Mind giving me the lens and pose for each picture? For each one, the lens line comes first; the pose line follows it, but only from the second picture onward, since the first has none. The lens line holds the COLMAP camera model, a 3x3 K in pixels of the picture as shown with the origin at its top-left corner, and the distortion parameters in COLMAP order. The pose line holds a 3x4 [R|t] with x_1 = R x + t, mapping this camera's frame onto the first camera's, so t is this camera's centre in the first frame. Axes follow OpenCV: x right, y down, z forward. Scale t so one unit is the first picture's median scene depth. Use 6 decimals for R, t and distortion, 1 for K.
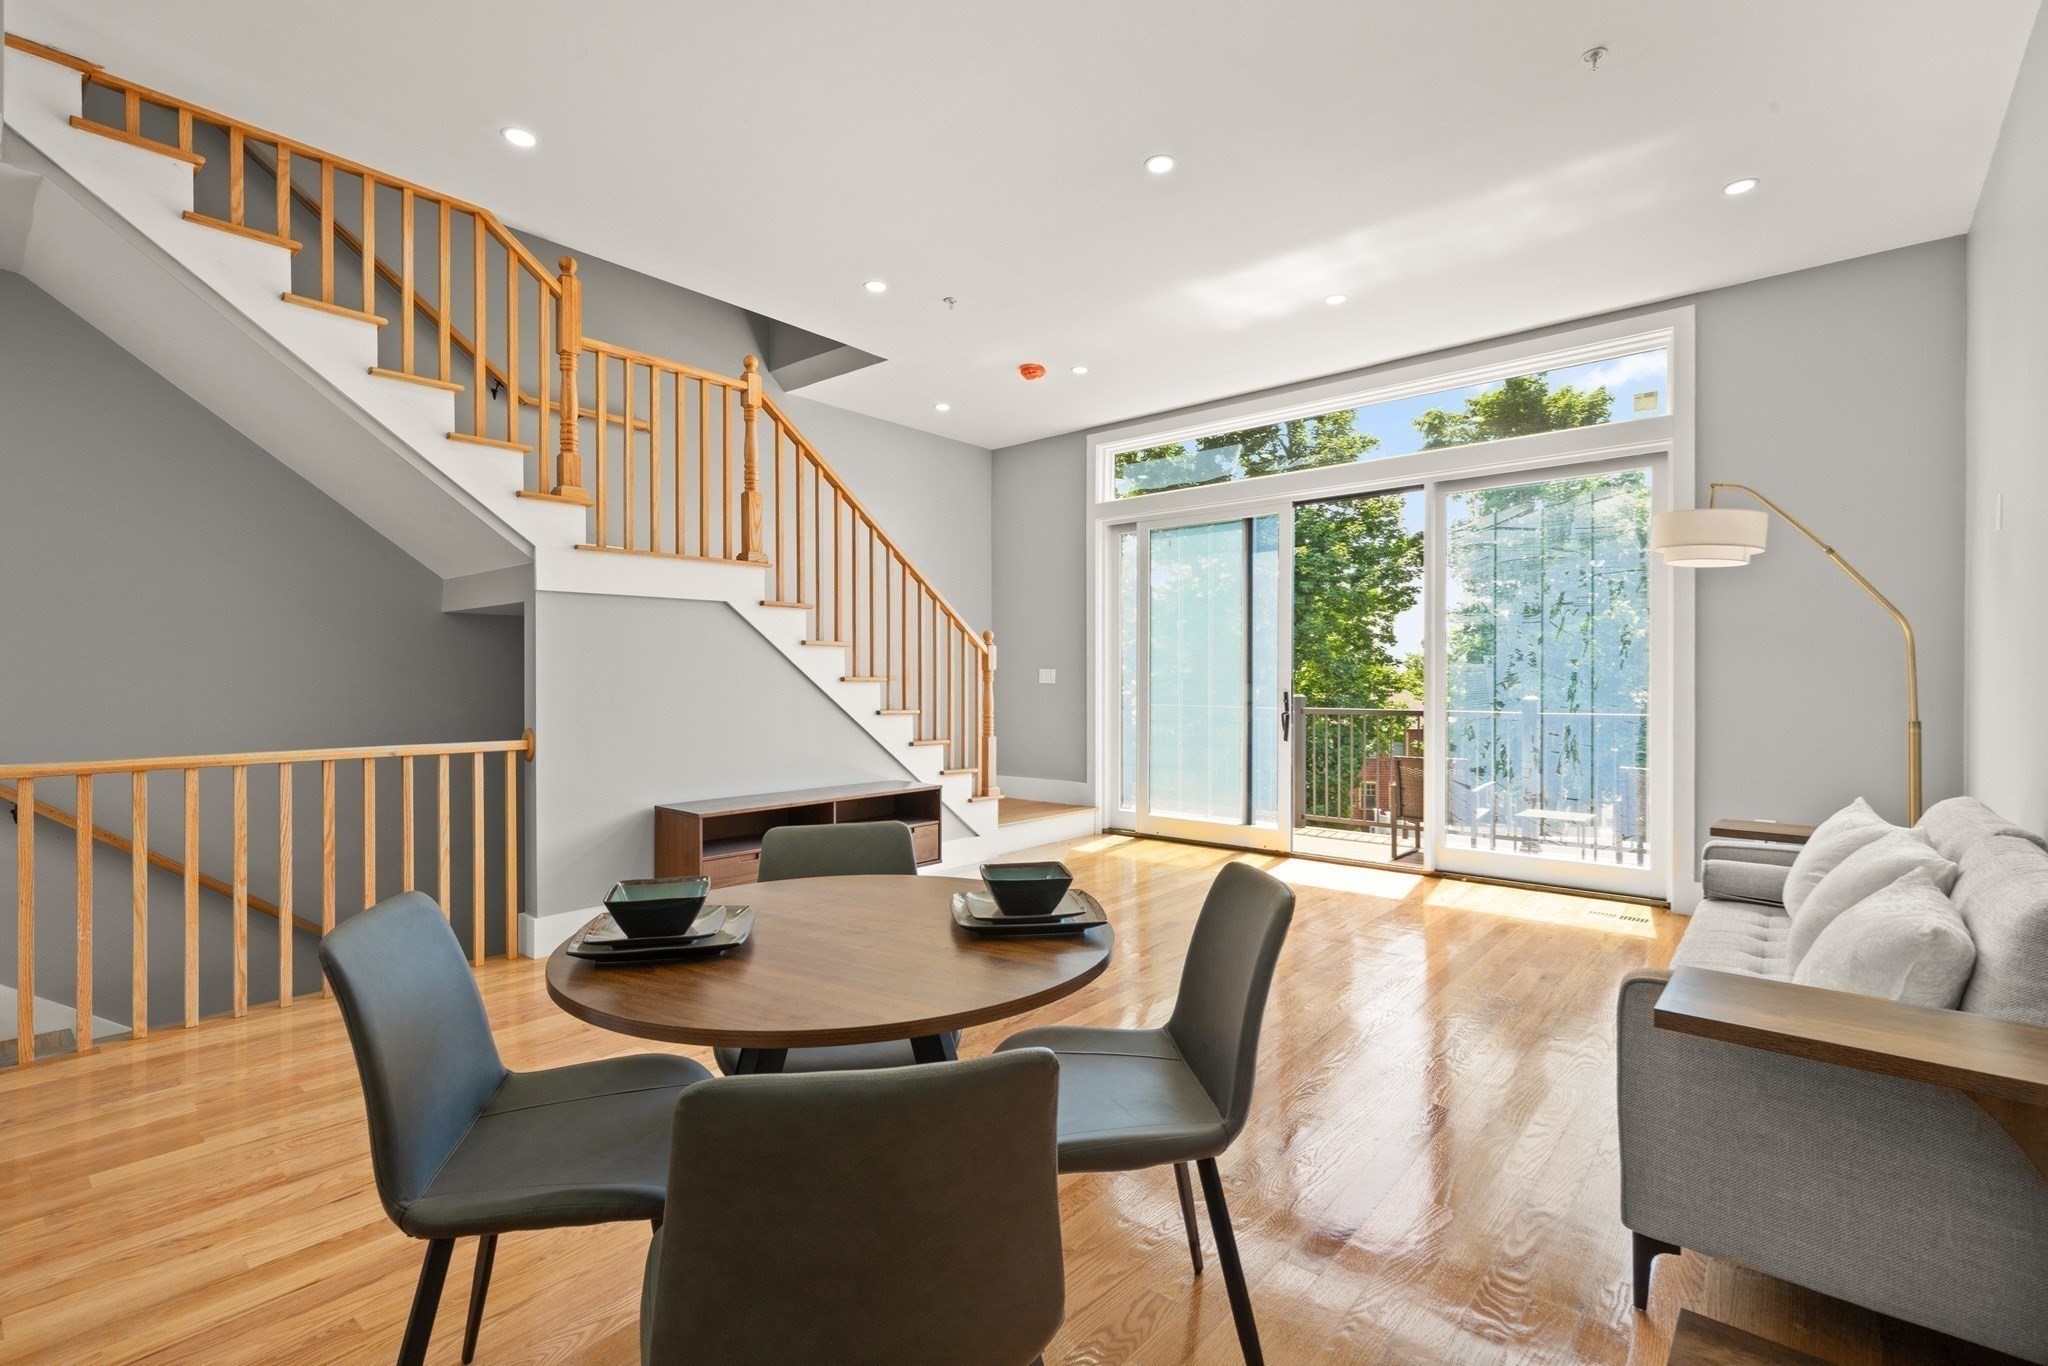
lens RADIAL K [[918.5, 0, 1029.0], [0, 918.5, 688.7], [0, 0, 1]] dist [0.008618, 0.000035]
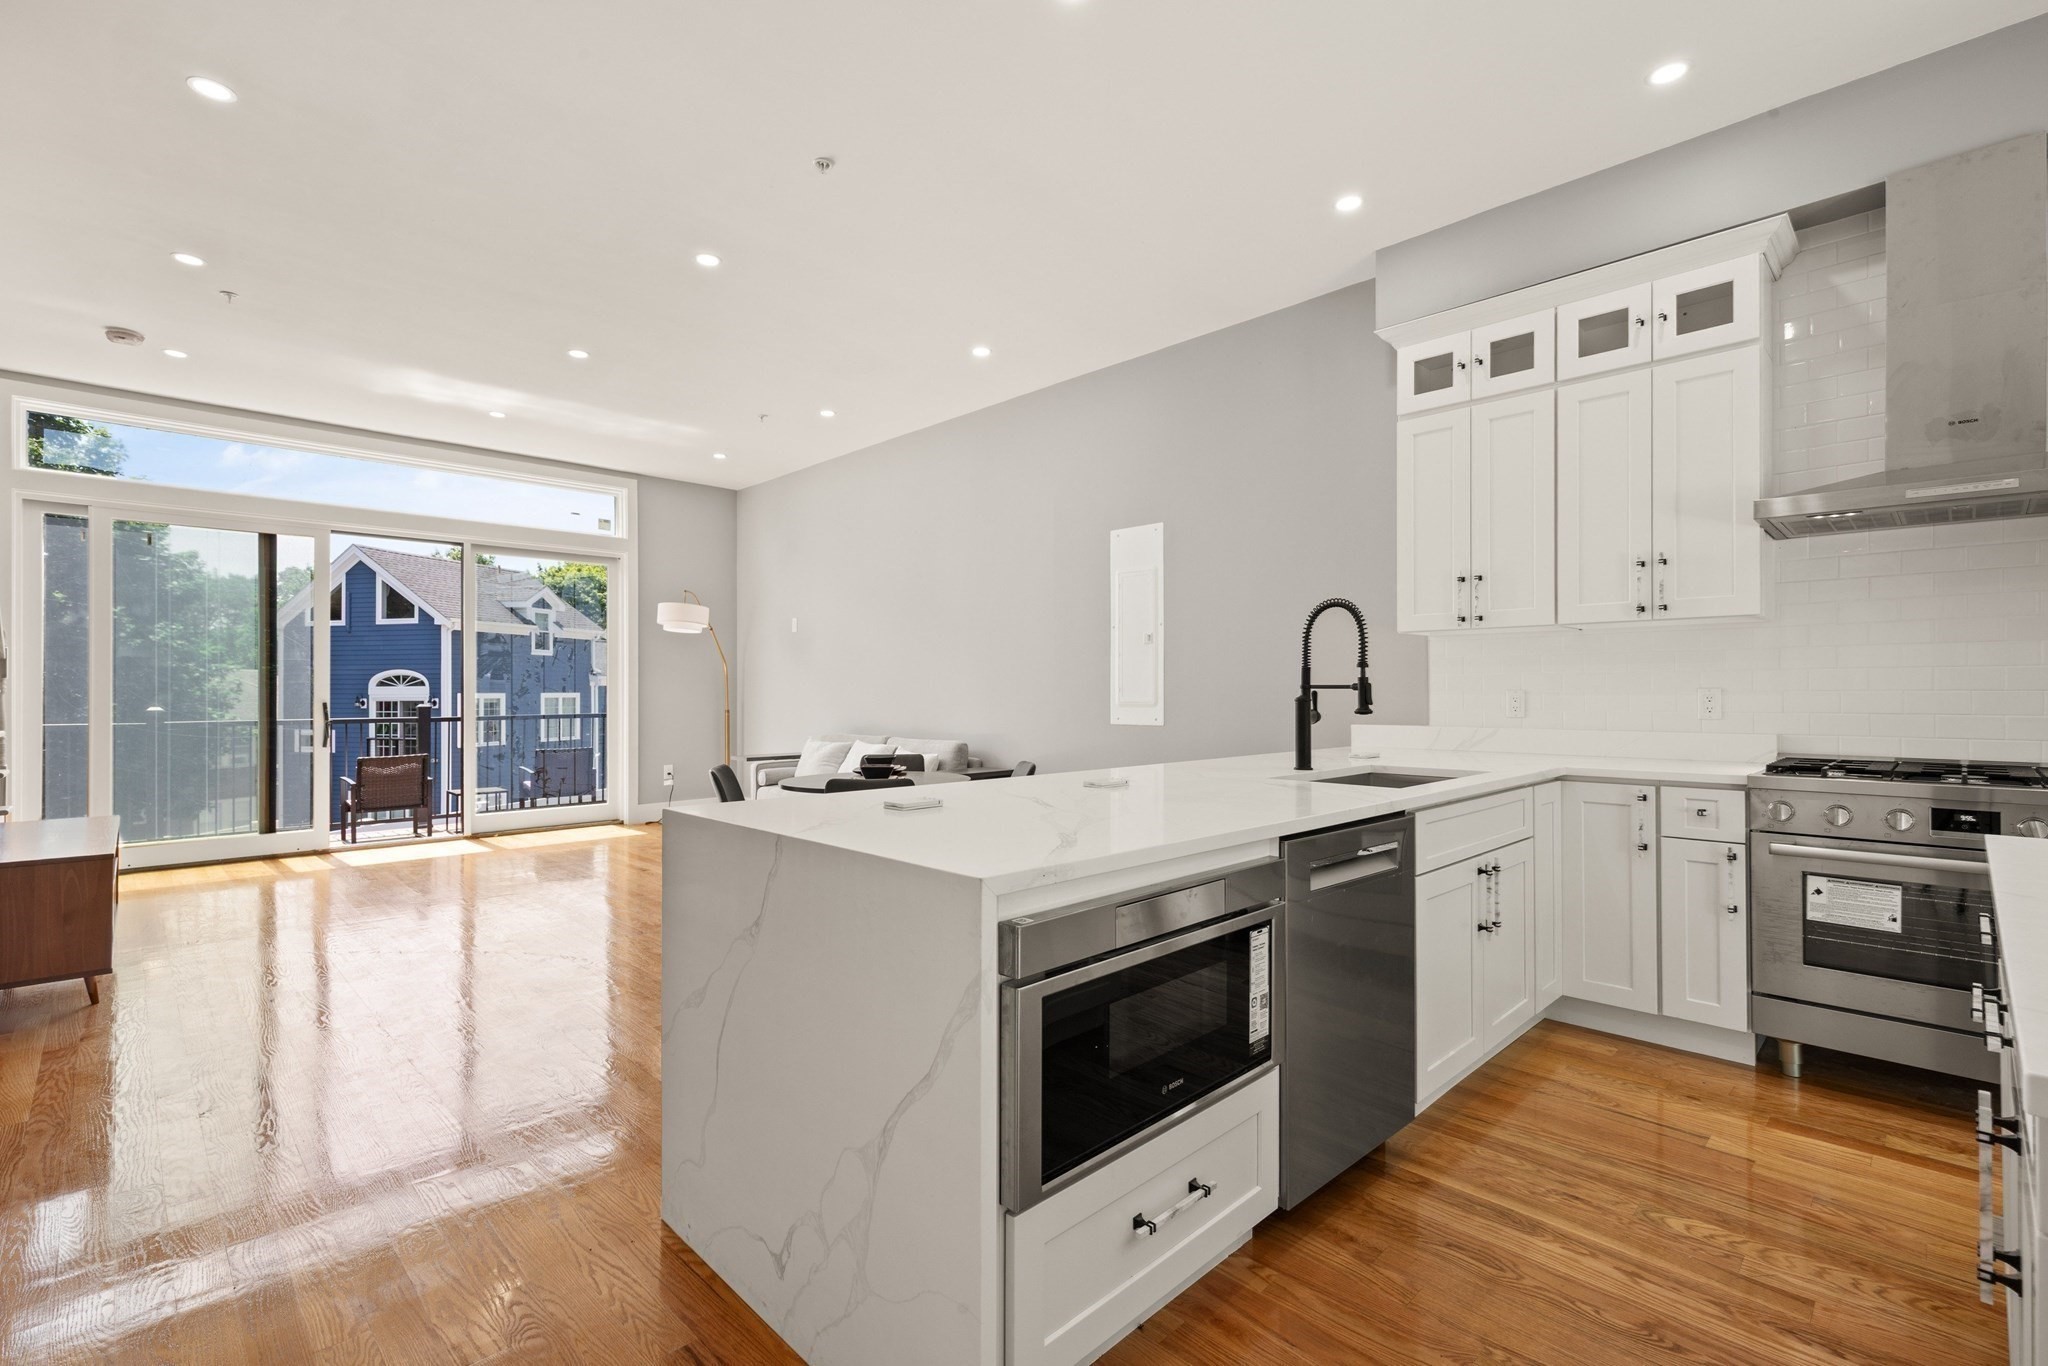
lens RADIAL K [[918.5, 0, 1029.0], [0, 918.5, 688.7], [0, 0, 1]] dist [0.008618, 0.000035]
pose [[0.089580, 0.001014, 0.995979, -0.957333], [0.010397, 0.999944, -0.001953, -0.002955], [-0.995925, 0.010530, 0.089564, 0.092818]]
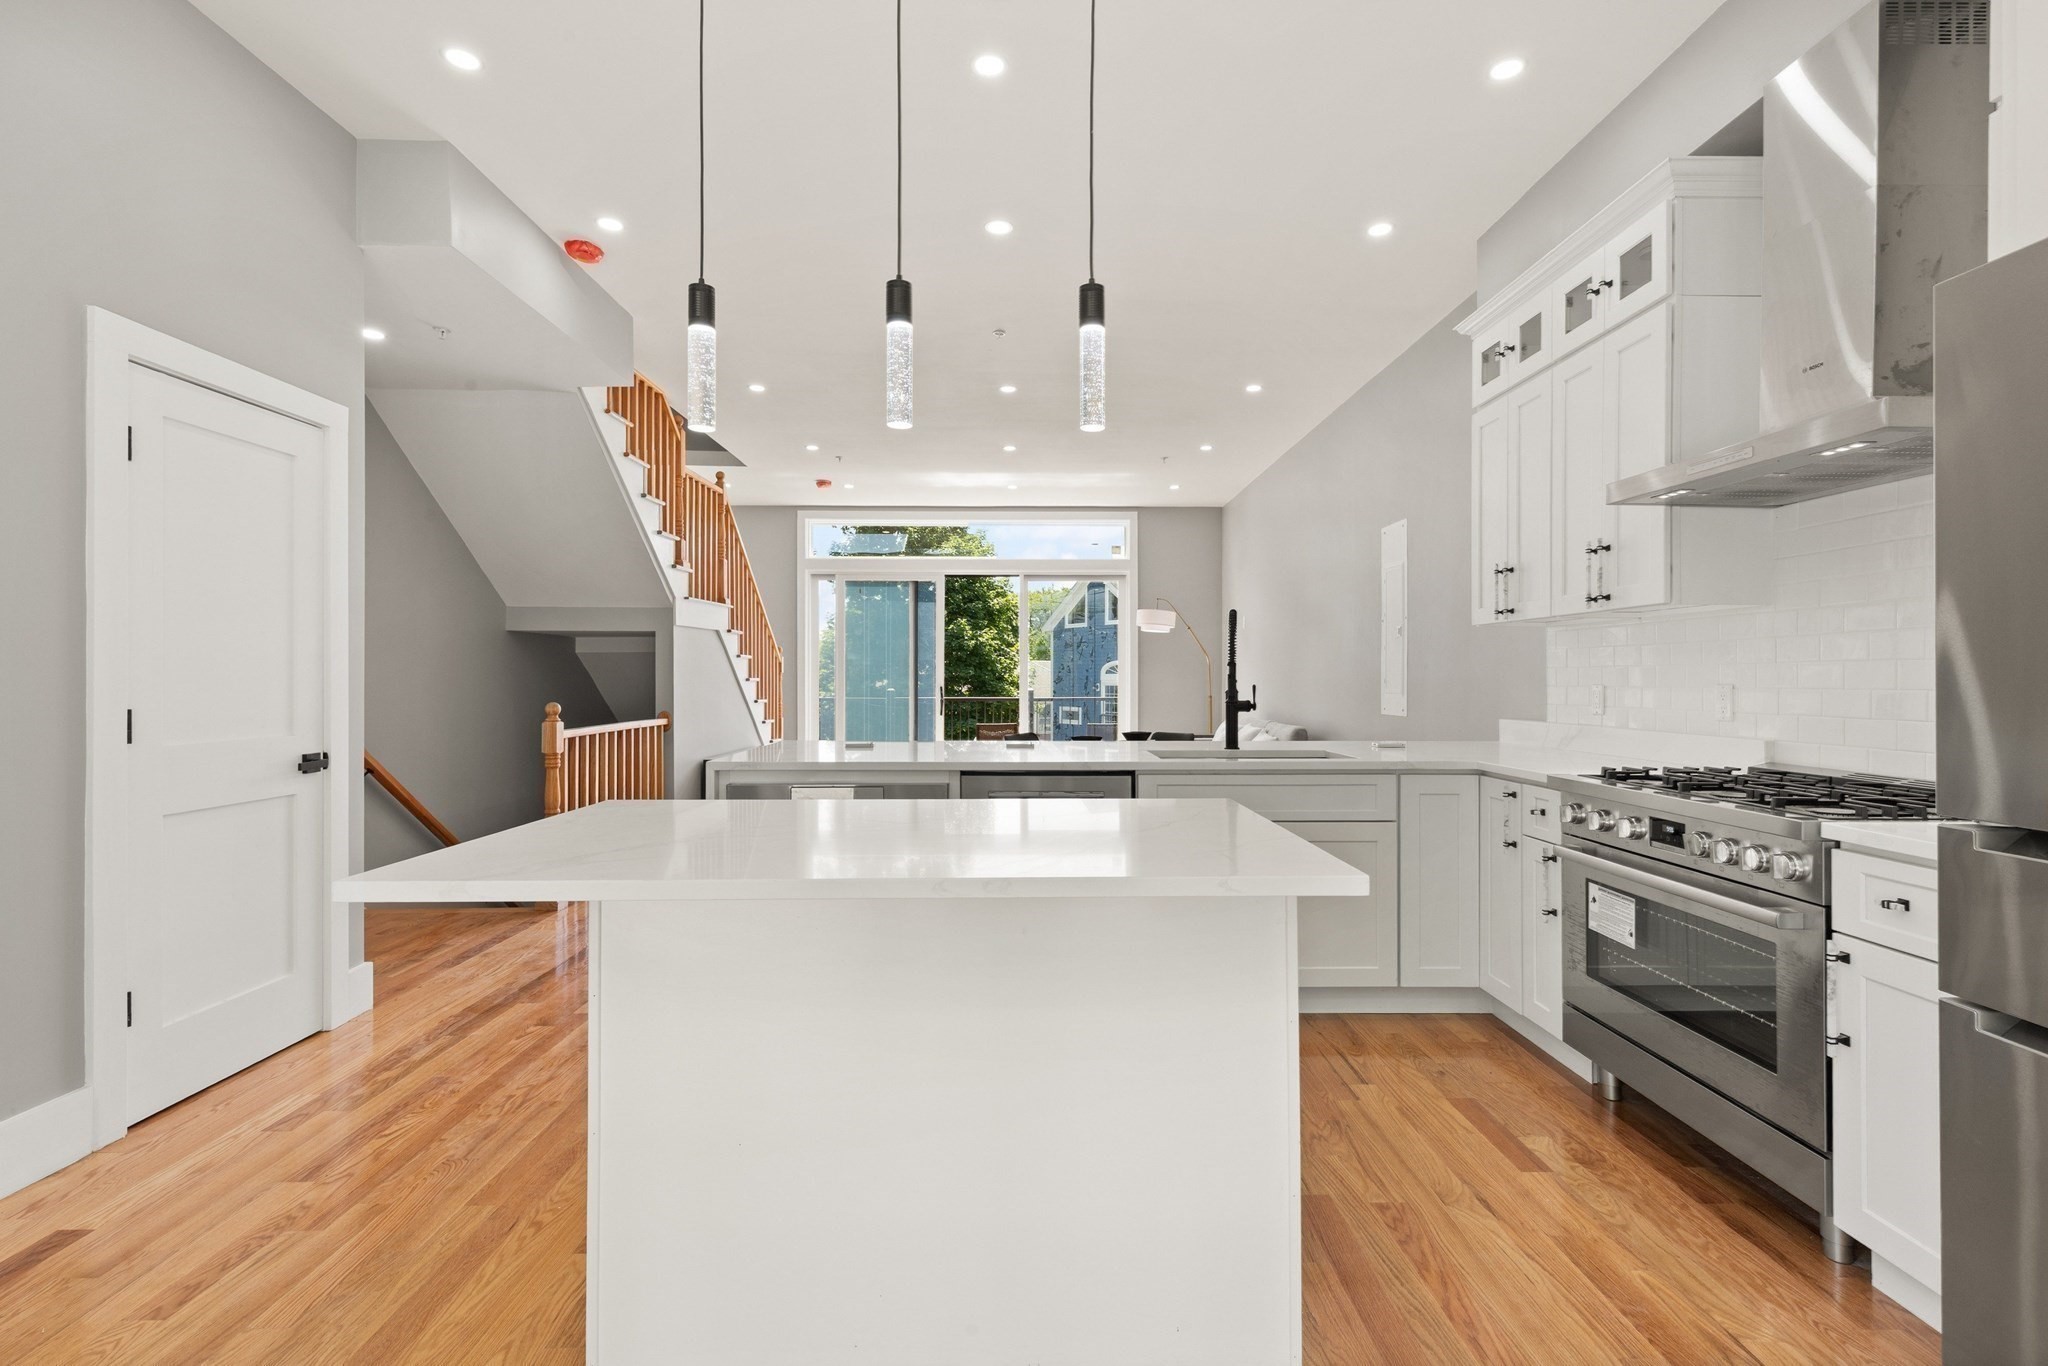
lens RADIAL K [[943.0, 0, 1024.0], [0, 943.0, 683.0], [0, 0, 1]] dist [0.000991, 0.000019]
pose [[0.756988, -0.004194, 0.653415, -0.960279], [0.005394, 0.999985, 0.000171, -0.003090], [-0.653406, 0.003395, 0.757000, -0.537244]]
